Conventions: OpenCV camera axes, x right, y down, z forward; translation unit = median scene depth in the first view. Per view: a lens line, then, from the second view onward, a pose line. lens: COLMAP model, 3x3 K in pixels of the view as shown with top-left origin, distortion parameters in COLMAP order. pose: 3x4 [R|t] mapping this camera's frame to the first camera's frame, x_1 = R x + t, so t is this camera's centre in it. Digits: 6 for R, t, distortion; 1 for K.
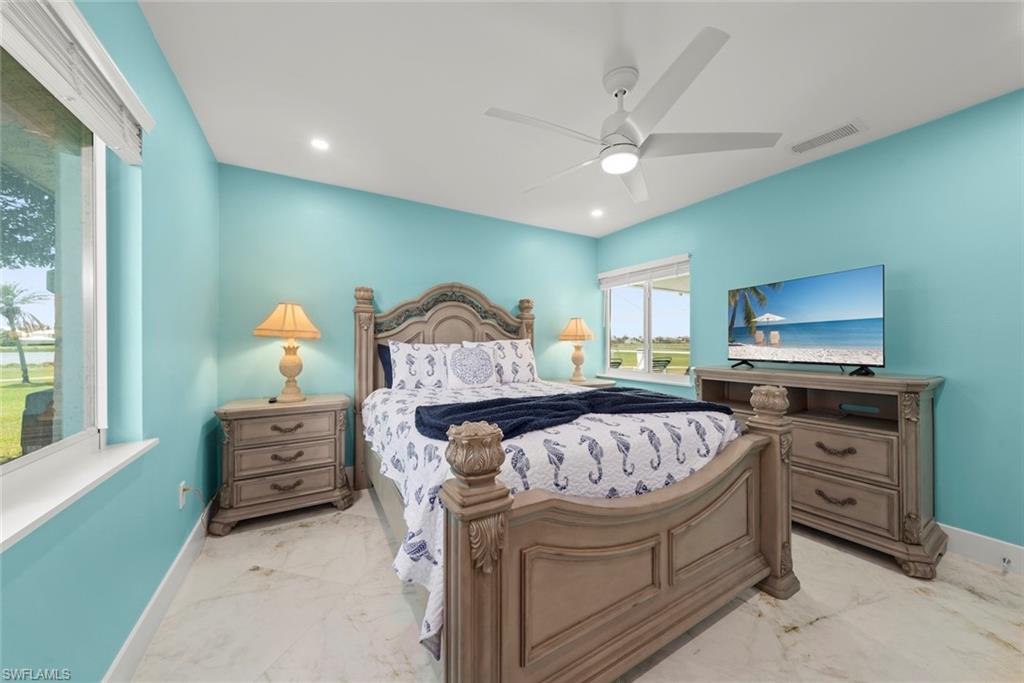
lens RADIAL K [[357.5, 0, 511.2], [0, 357.5, 342.1], [0, 0, 1]] dist [-0.011686, -0.000047]
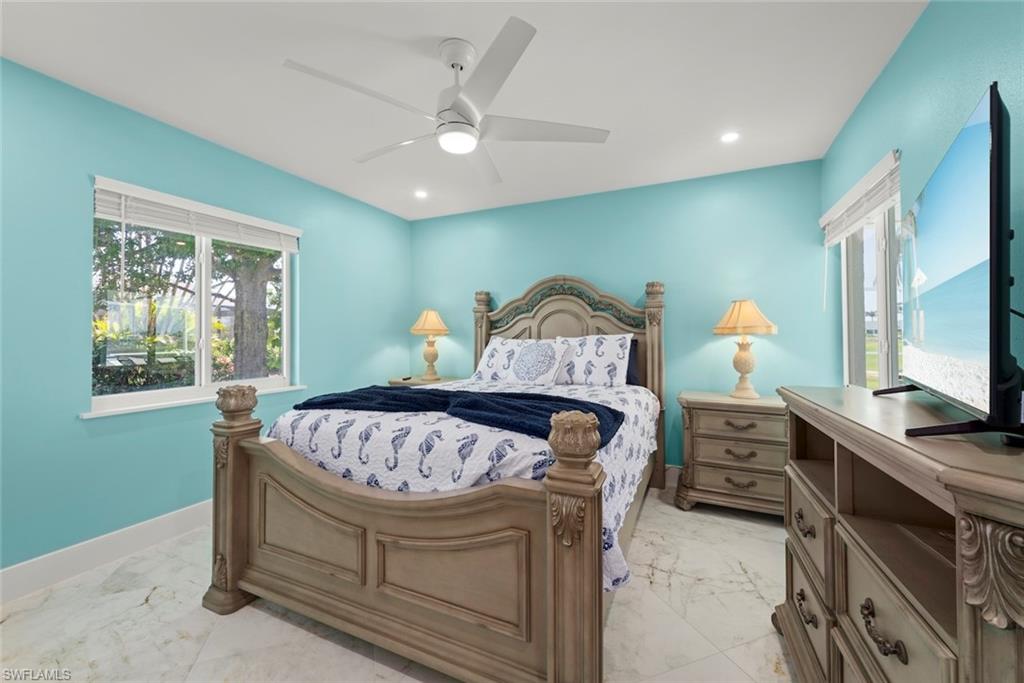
lens RADIAL K [[397.4, 0, 505.3], [0, 397.4, 337.5], [0, 0, 1]] dist [0.001495, 0.000034]
pose [[0.569215, 0.001188, -0.822188, 0.759823], [0.000601, 0.999998, 0.001861, -0.002123], [0.822189, -0.001554, 0.569213, 0.332006]]
